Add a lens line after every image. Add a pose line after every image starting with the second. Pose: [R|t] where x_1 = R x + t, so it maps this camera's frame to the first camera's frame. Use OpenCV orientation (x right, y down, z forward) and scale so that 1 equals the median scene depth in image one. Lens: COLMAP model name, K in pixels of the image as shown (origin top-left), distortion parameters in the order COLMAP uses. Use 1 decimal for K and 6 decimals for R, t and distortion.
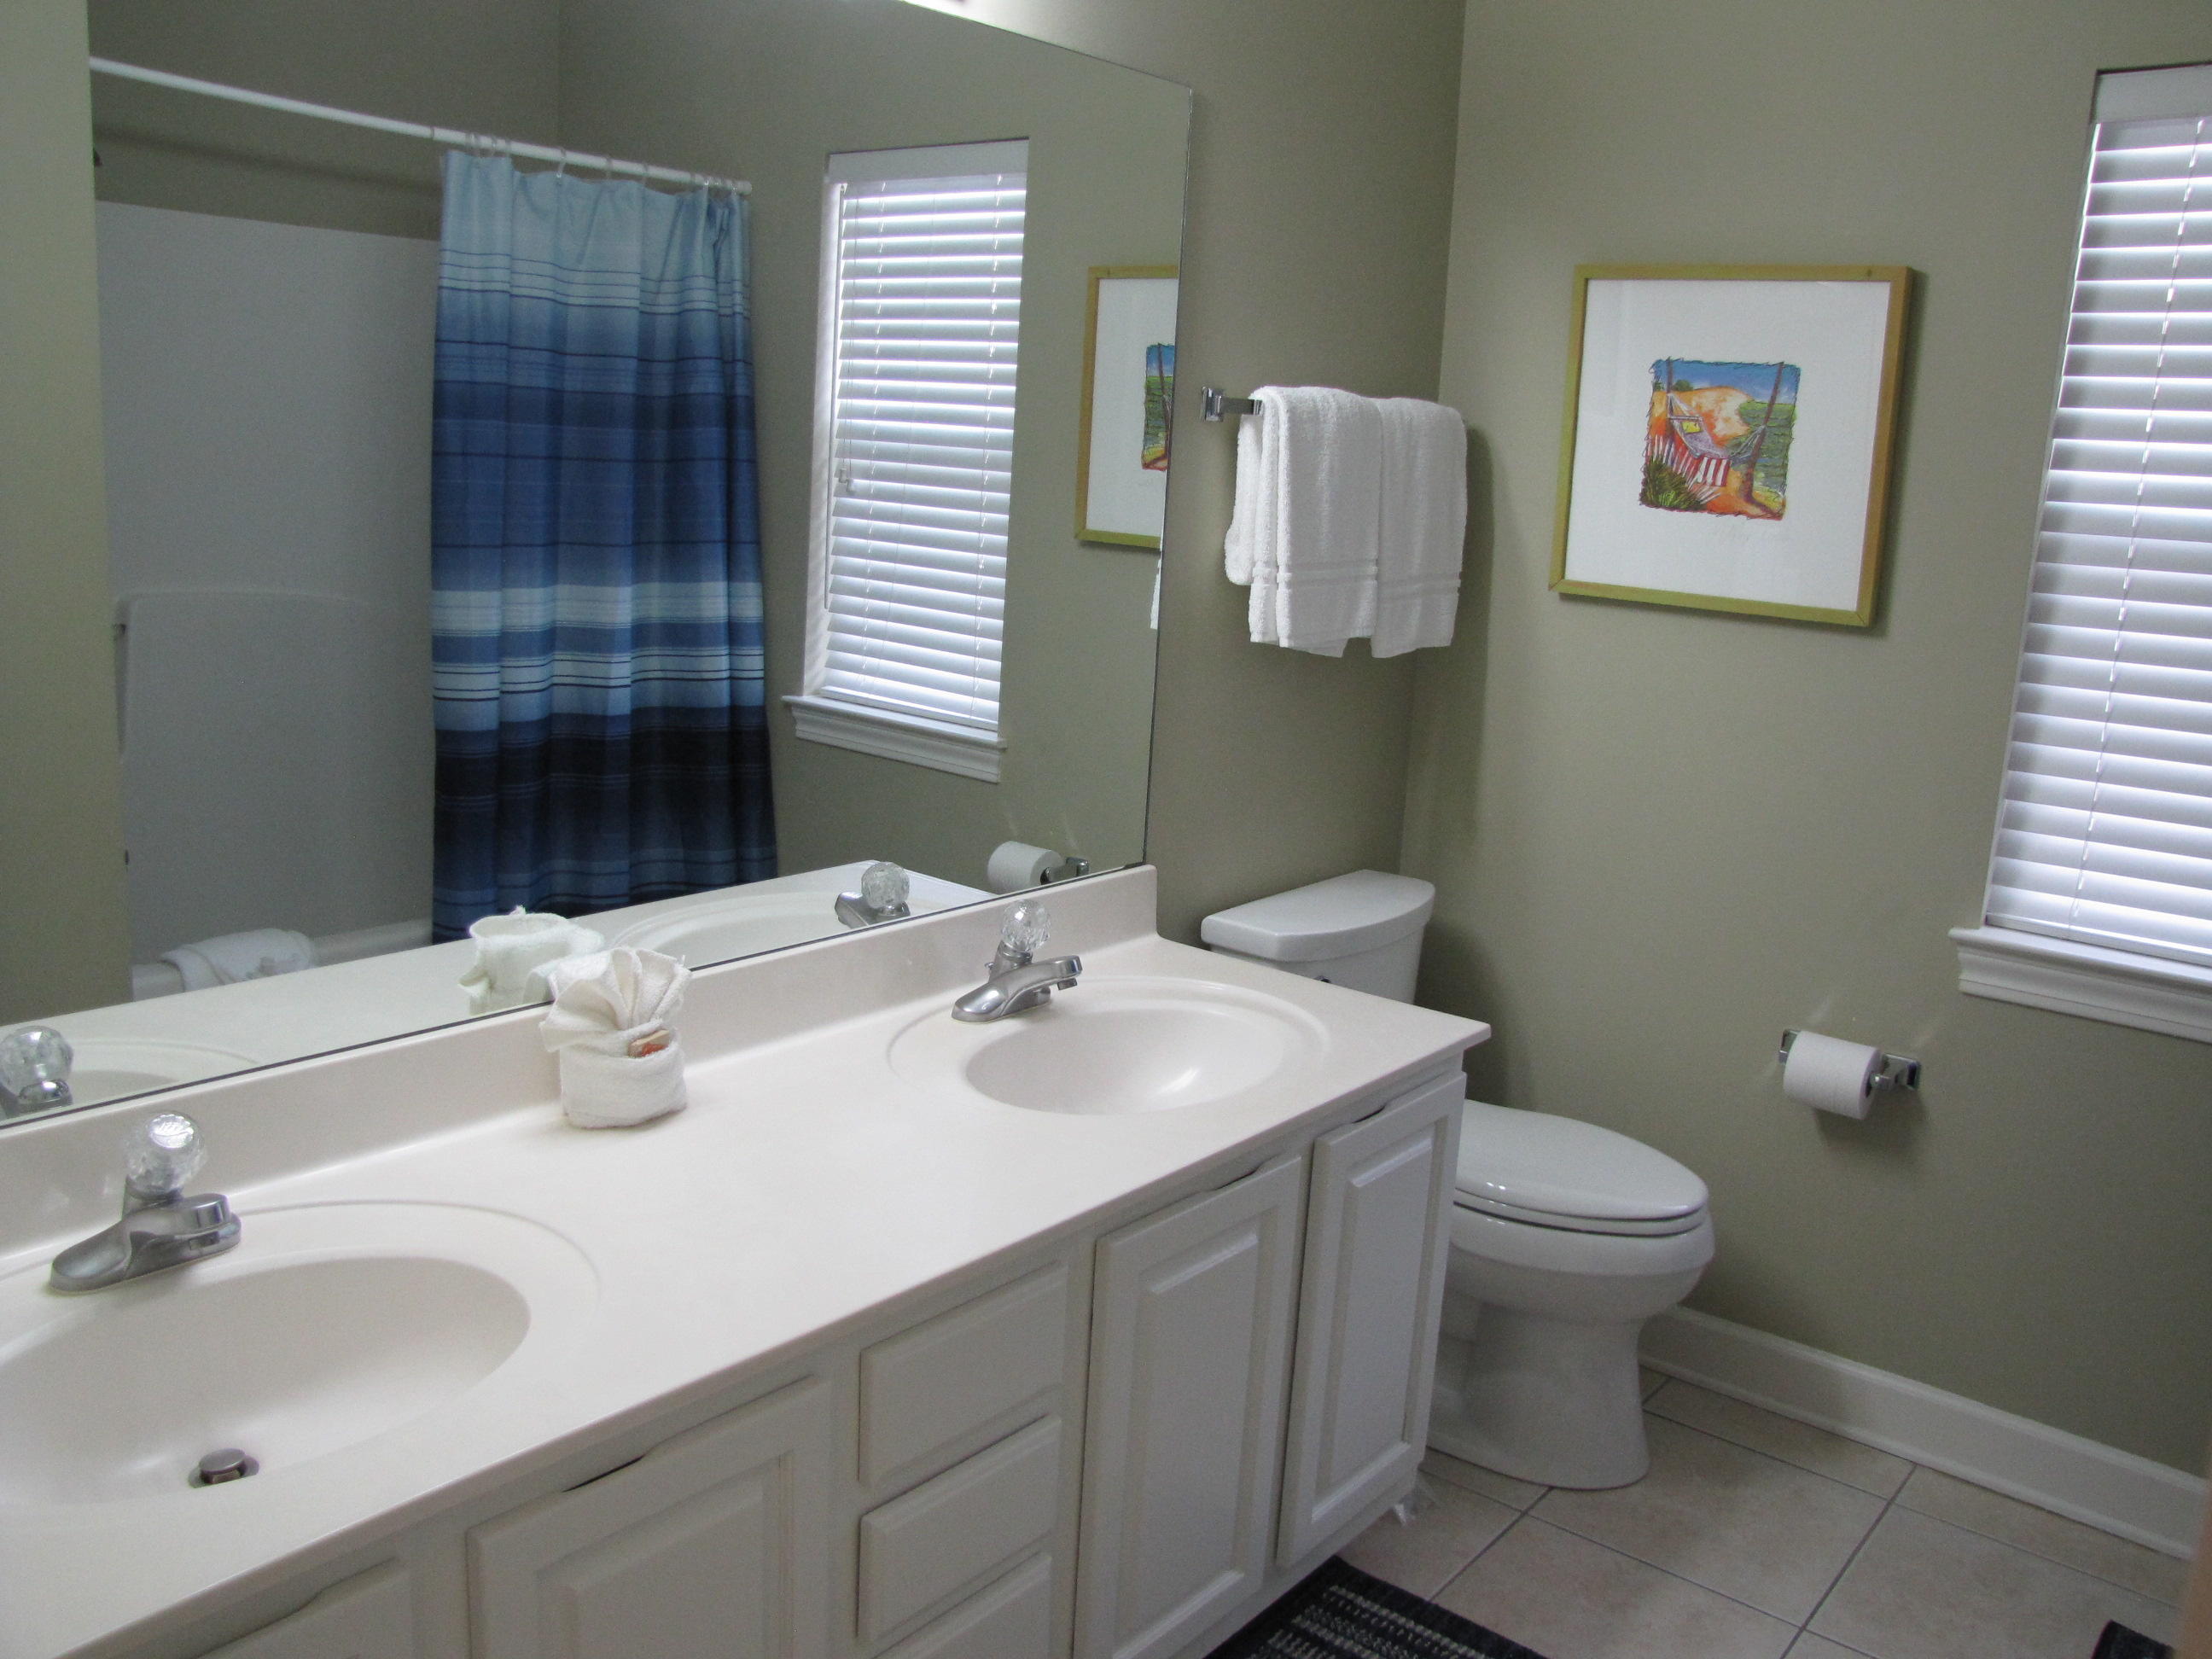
lens RADIAL K [[1843.8, 0, 1096.3], [0, 1843.8, 826.9], [0, 0, 1]] dist [-0.178417, 0.154039]
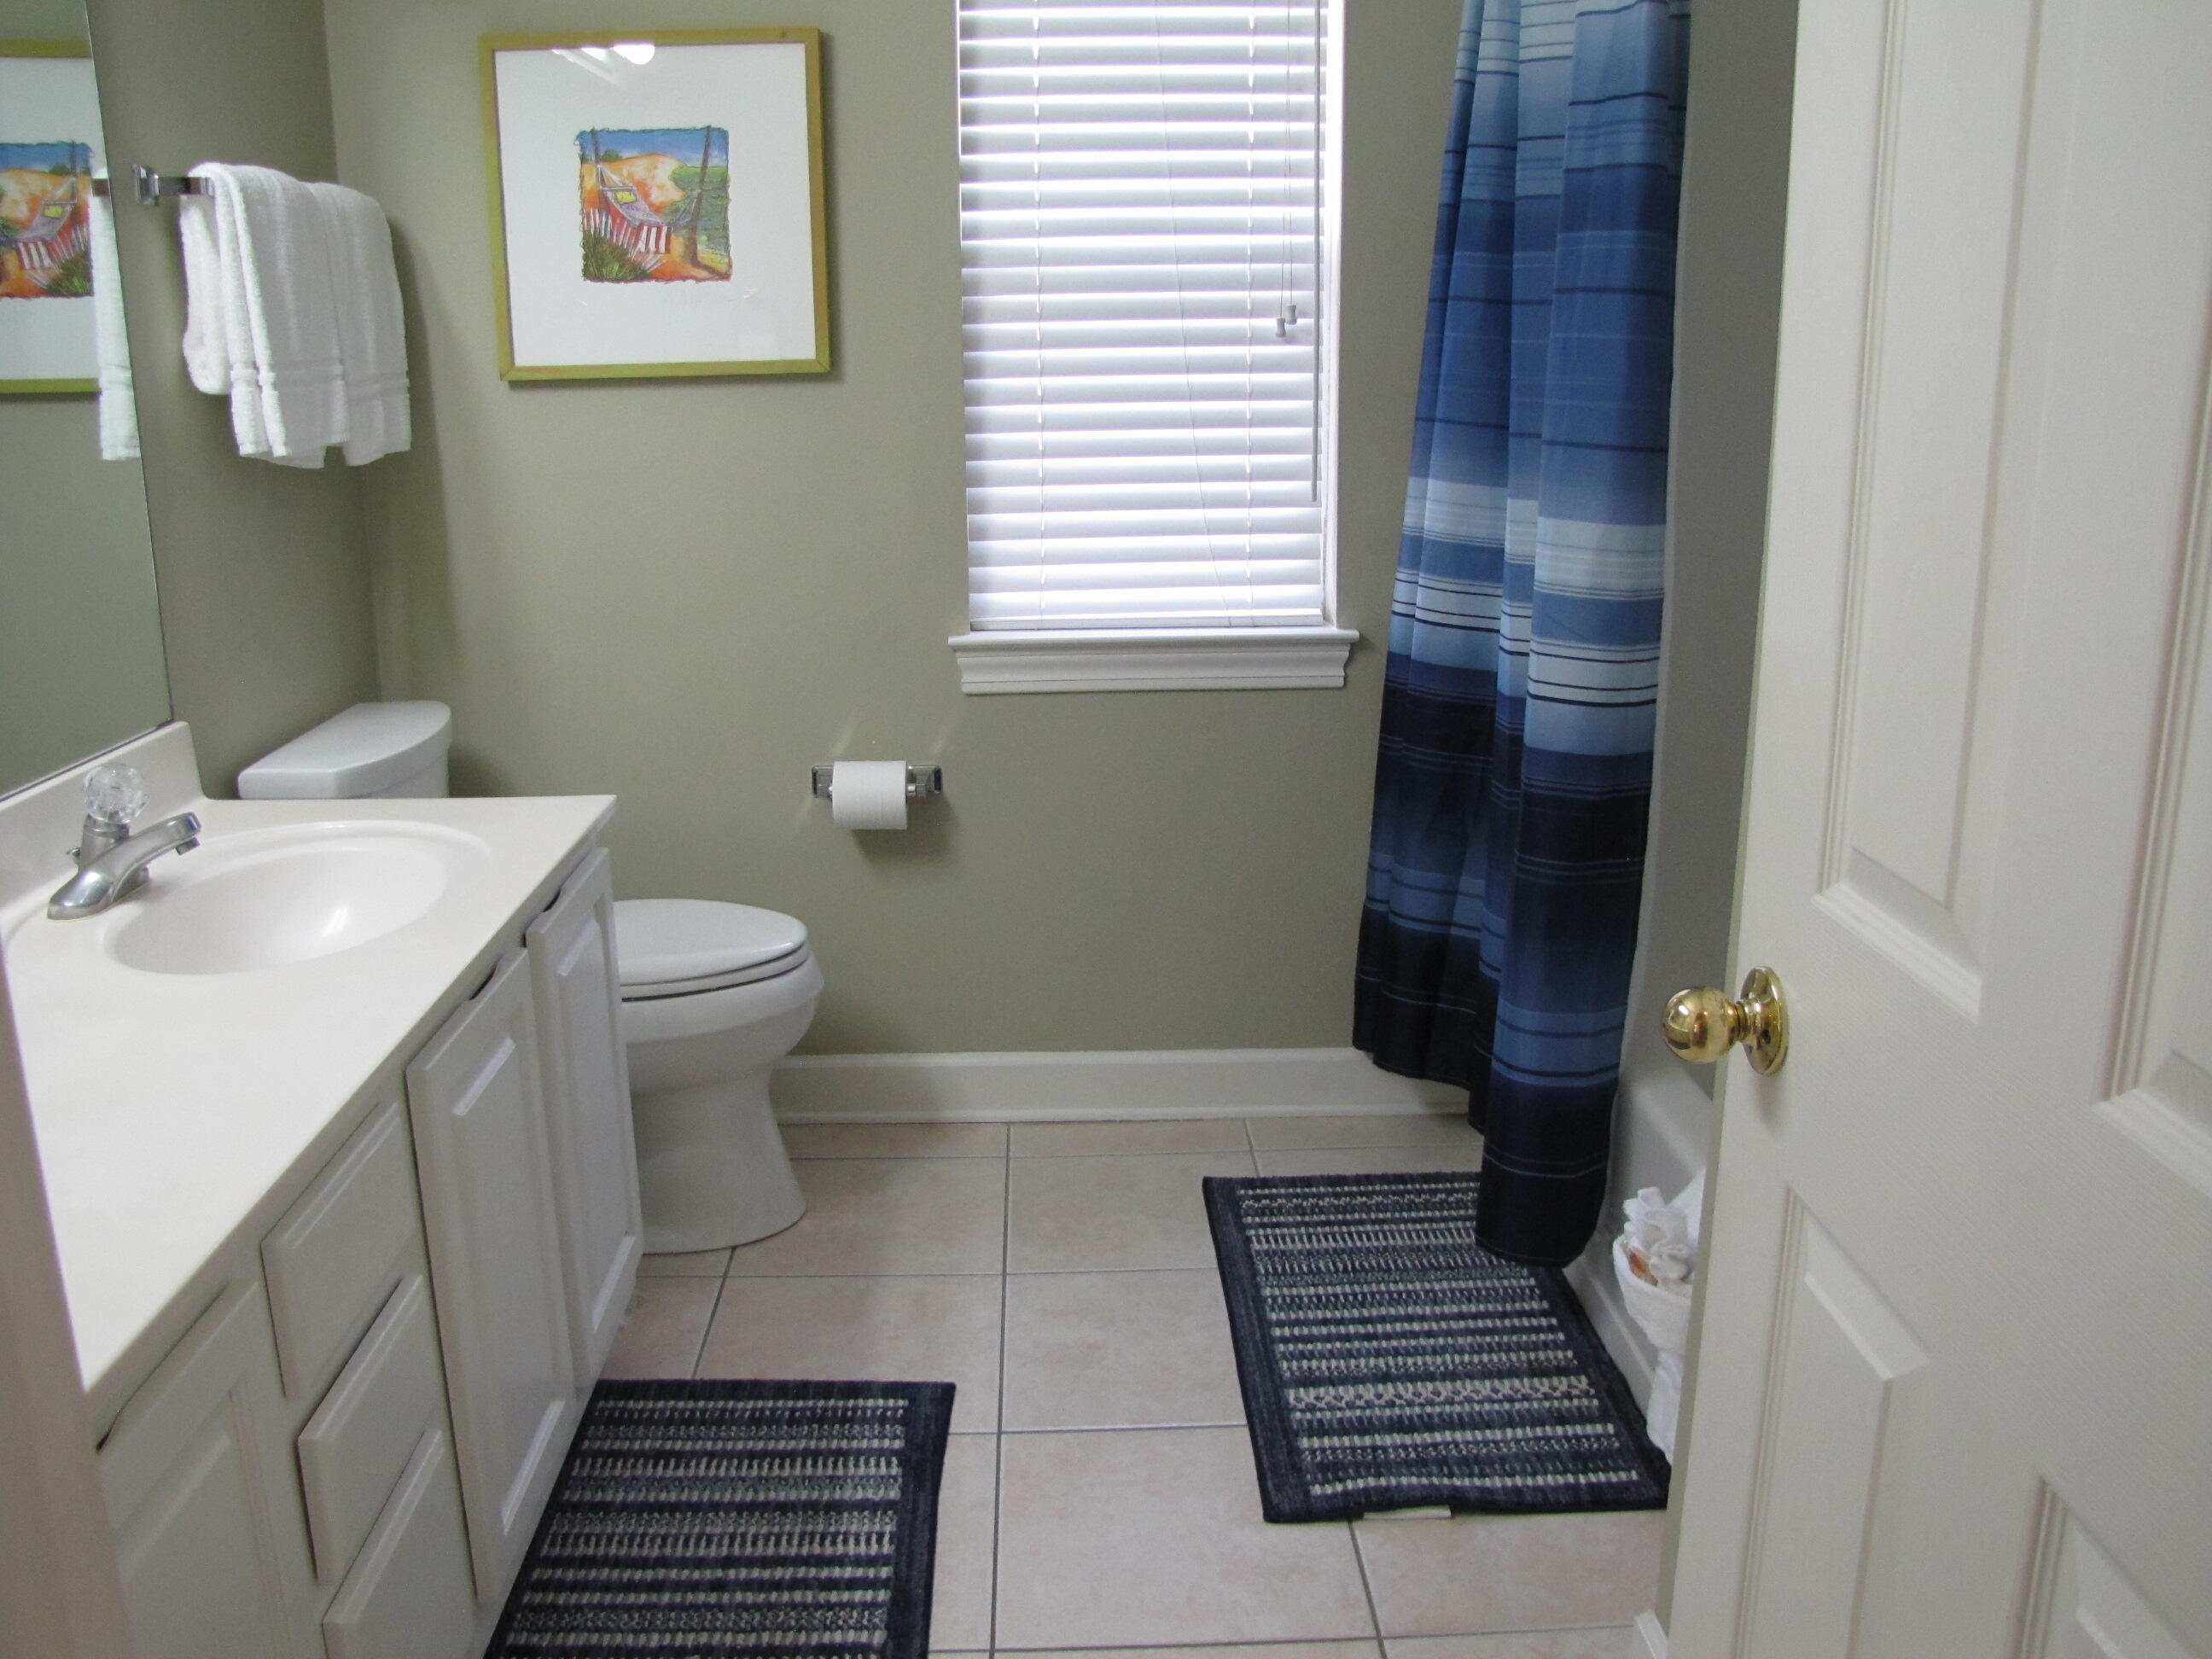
lens RADIAL K [[1843.8, 0, 1106.3], [0, 1843.8, 818.0], [0, 0, 1]] dist [-0.178417, 0.154039]
pose [[0.756144, -0.223288, 0.615134, -0.164514], [0.180092, 0.974694, 0.132429, 0.032464], [-0.629137, 0.010645, 0.777221, 0.061768]]
